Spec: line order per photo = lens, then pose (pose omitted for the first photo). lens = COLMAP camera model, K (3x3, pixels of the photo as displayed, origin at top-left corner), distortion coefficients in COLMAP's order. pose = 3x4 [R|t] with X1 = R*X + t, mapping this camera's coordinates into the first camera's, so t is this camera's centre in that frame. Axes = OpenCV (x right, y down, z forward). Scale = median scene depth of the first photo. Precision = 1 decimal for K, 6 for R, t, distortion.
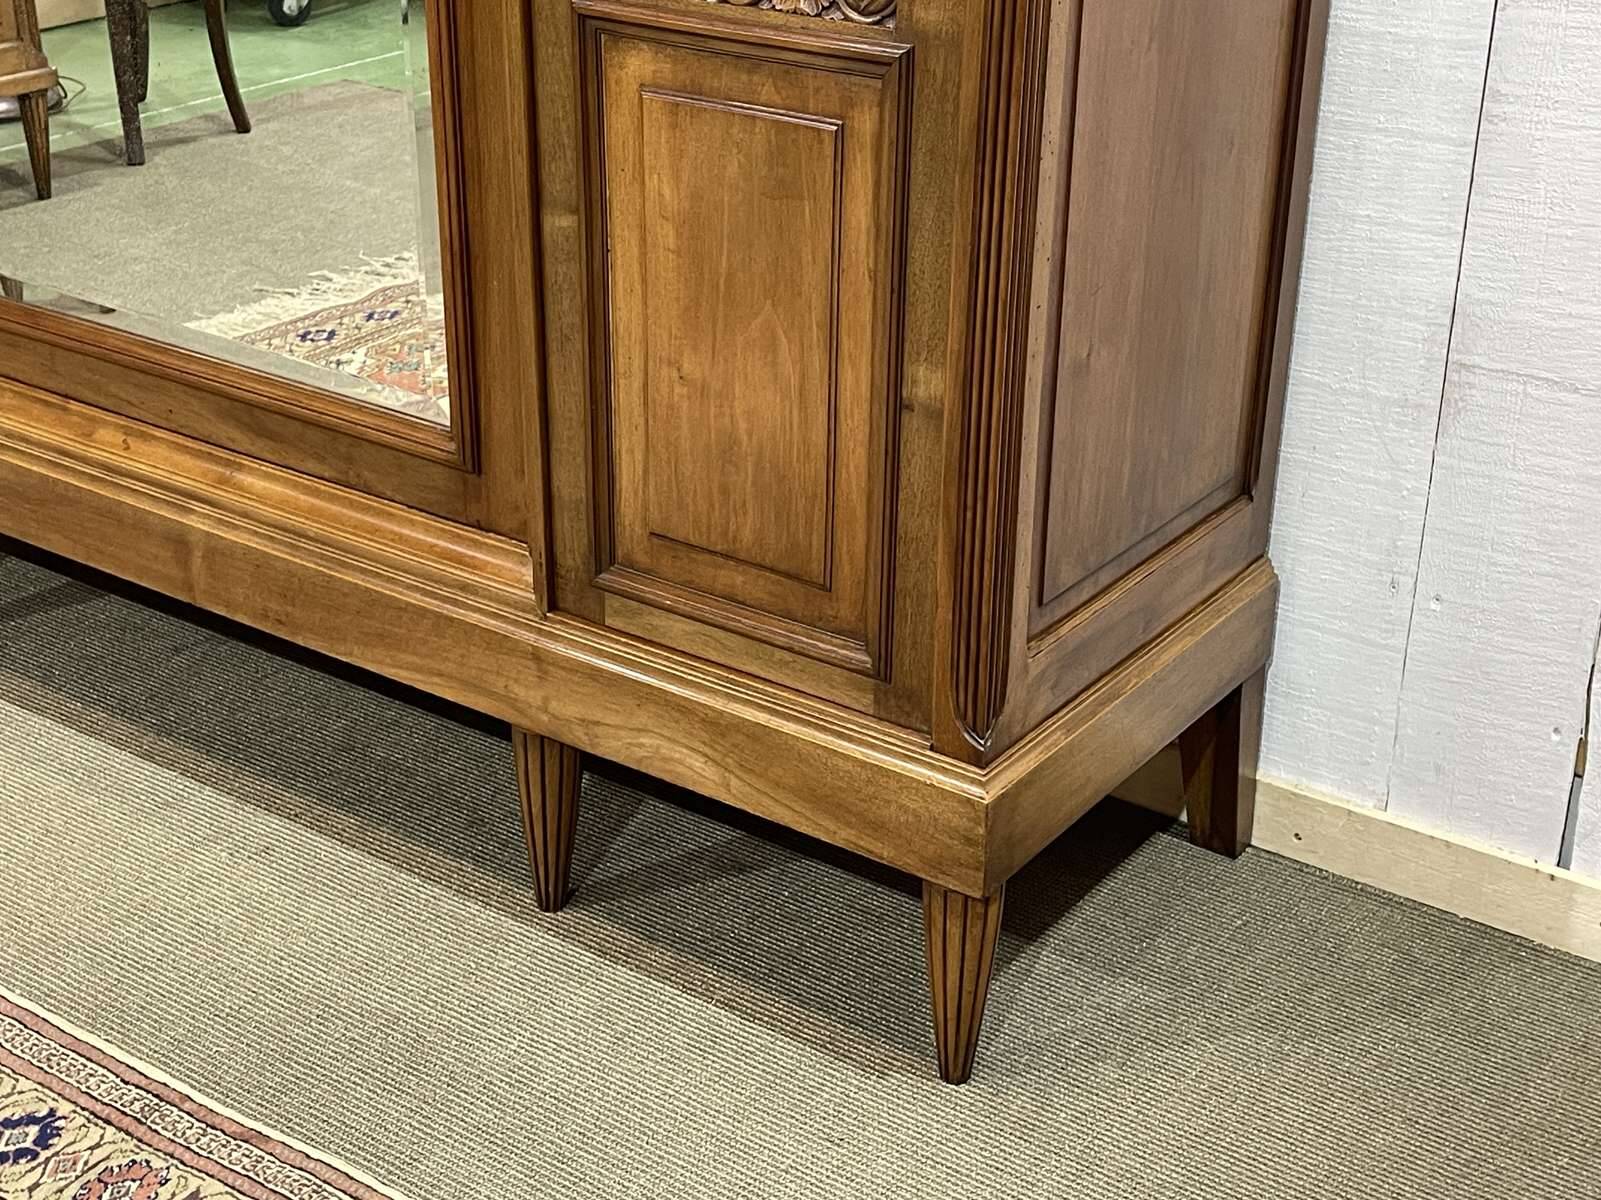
lens RADIAL K [[2280.8, 0, 792.1], [0, 2280.8, 566.9], [0, 0, 1]] dist [0.084303, 0.000000]
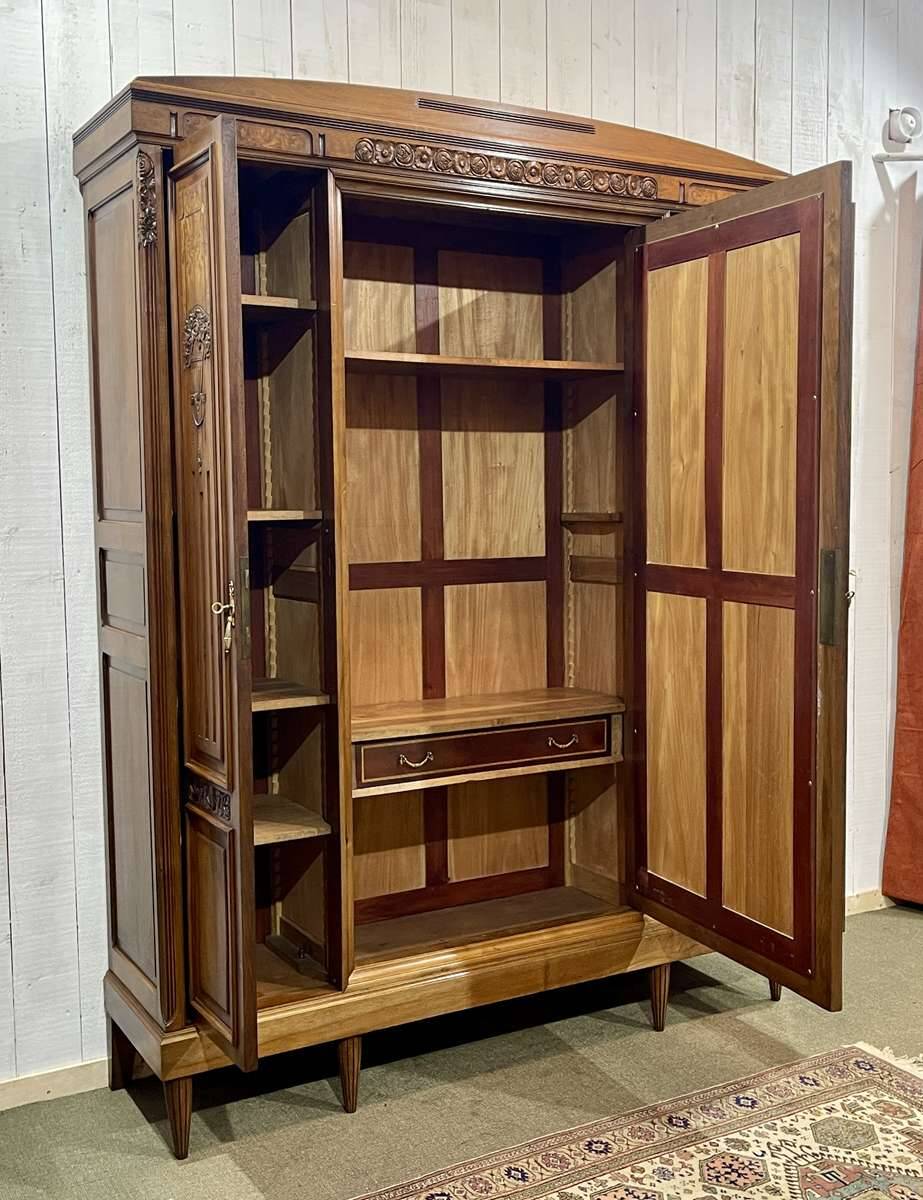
lens RADIAL K [[1378.3, 0, 515.5], [0, 1378.3, 597.7], [0, 0, 1]] dist [0.040919, 0.000000]
pose [[0.401171, -0.083940, 0.912149, -2.029855], [0.389438, 0.916944, -0.086897, -0.331188], [-0.829096, 0.390086, 0.400541, 0.203543]]
